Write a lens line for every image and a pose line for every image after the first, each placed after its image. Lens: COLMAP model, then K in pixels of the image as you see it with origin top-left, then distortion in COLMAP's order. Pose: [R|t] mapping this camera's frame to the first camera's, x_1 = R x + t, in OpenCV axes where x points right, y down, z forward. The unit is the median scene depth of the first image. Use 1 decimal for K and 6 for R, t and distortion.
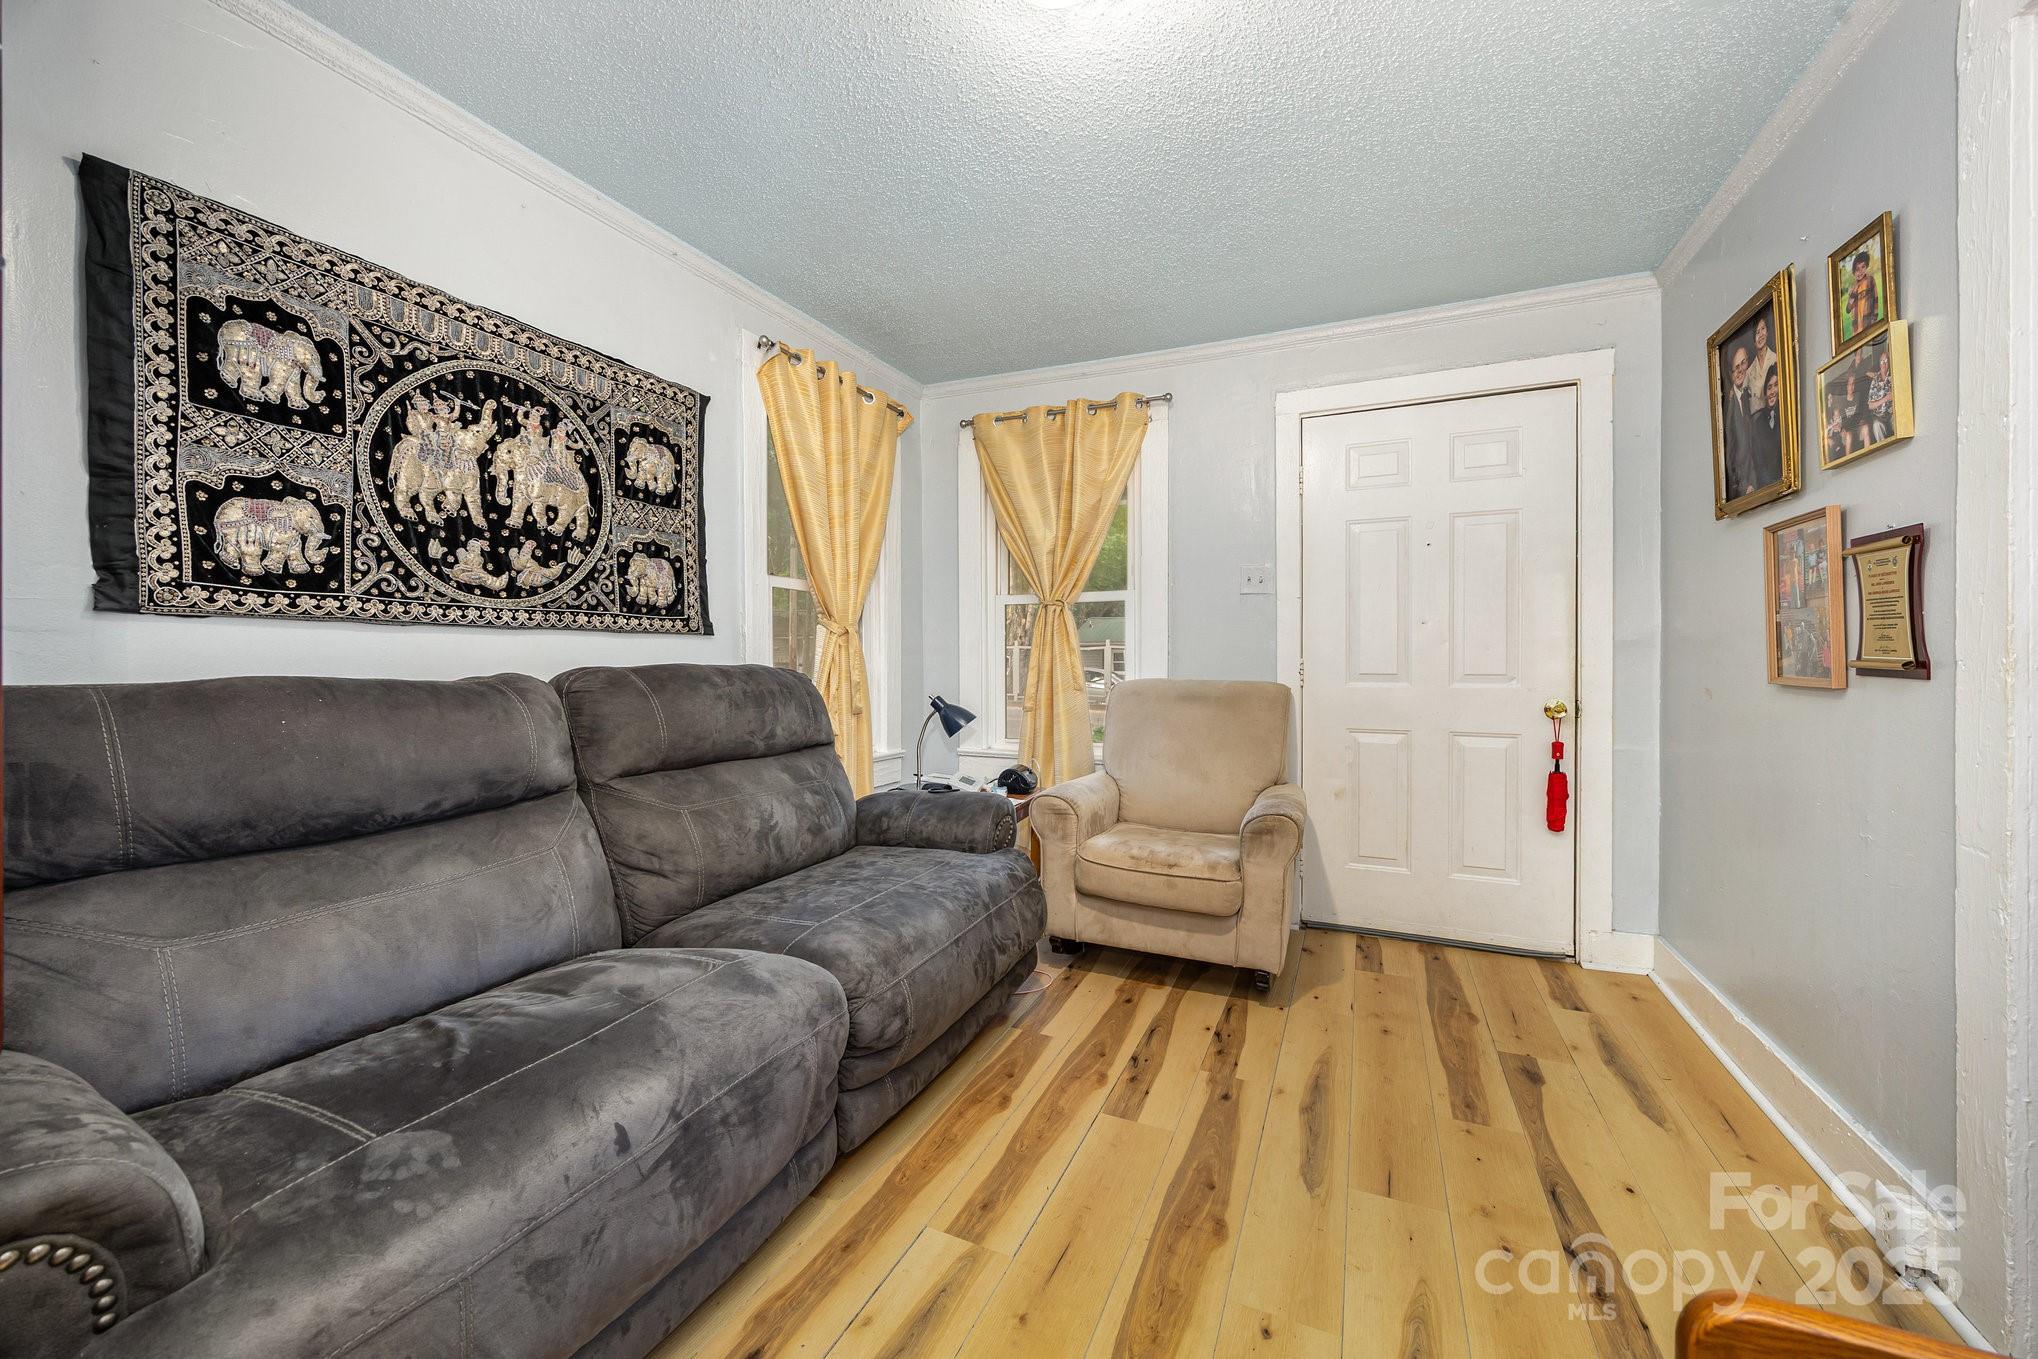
lens RADIAL K [[783.4, 0, 1022.6], [0, 783.4, 663.8], [0, 0, 1]] dist [-0.007857, -0.000295]
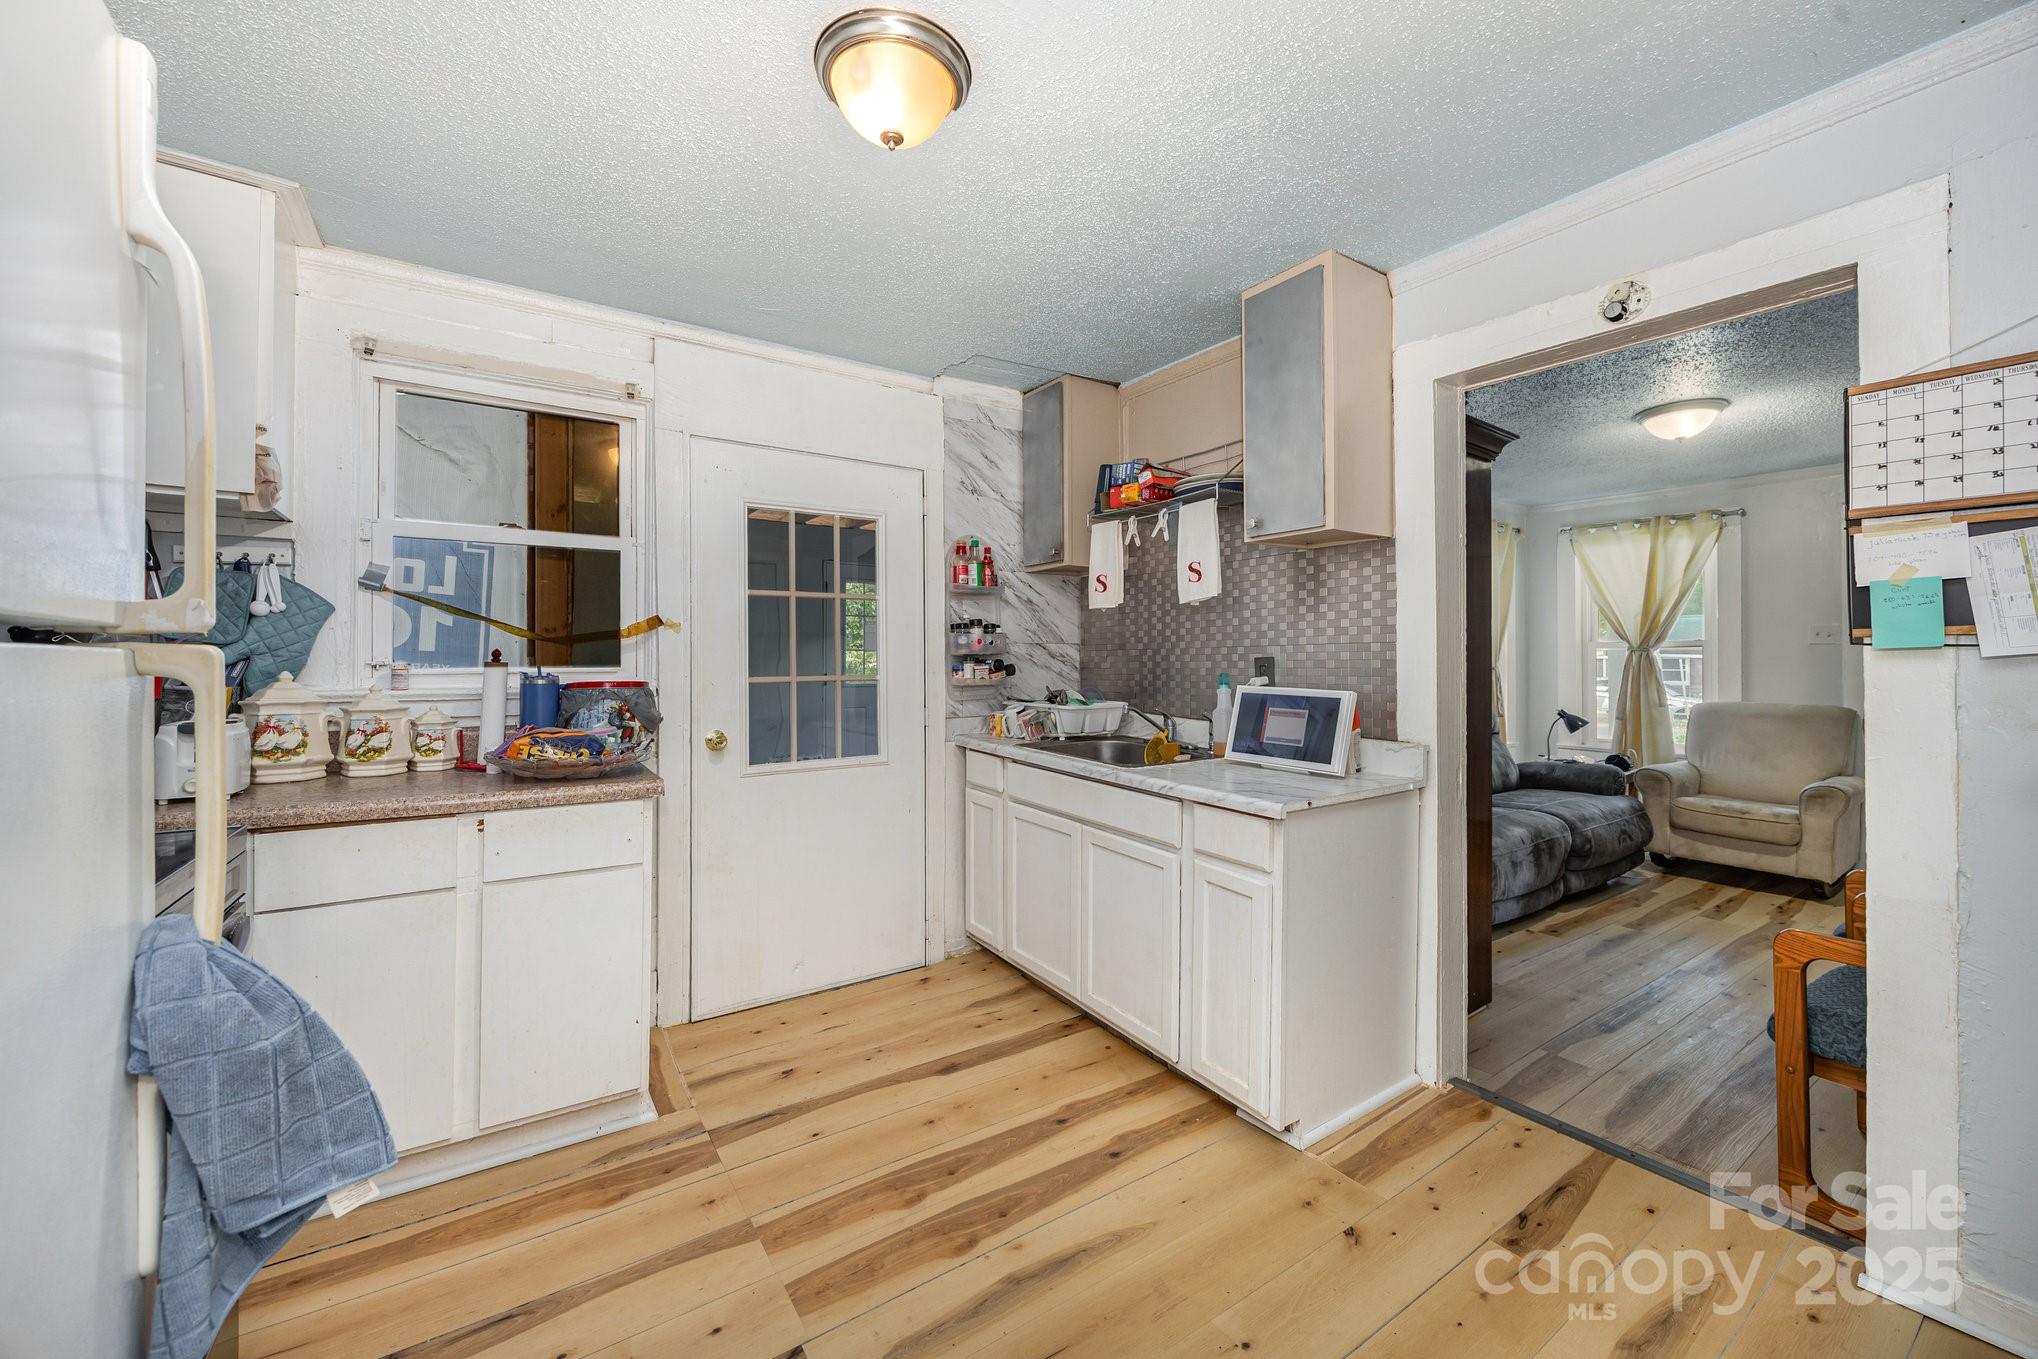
lens RADIAL K [[783.4, 0, 983.1], [0, 783.4, 657.2], [0, 0, 1]] dist [-0.007857, -0.000295]
pose [[0.832976, -0.000916, -0.553308, -0.246527], [-0.001599, 0.999990, -0.004061, -0.072620], [0.553306, 0.004267, 0.832967, -1.286114]]
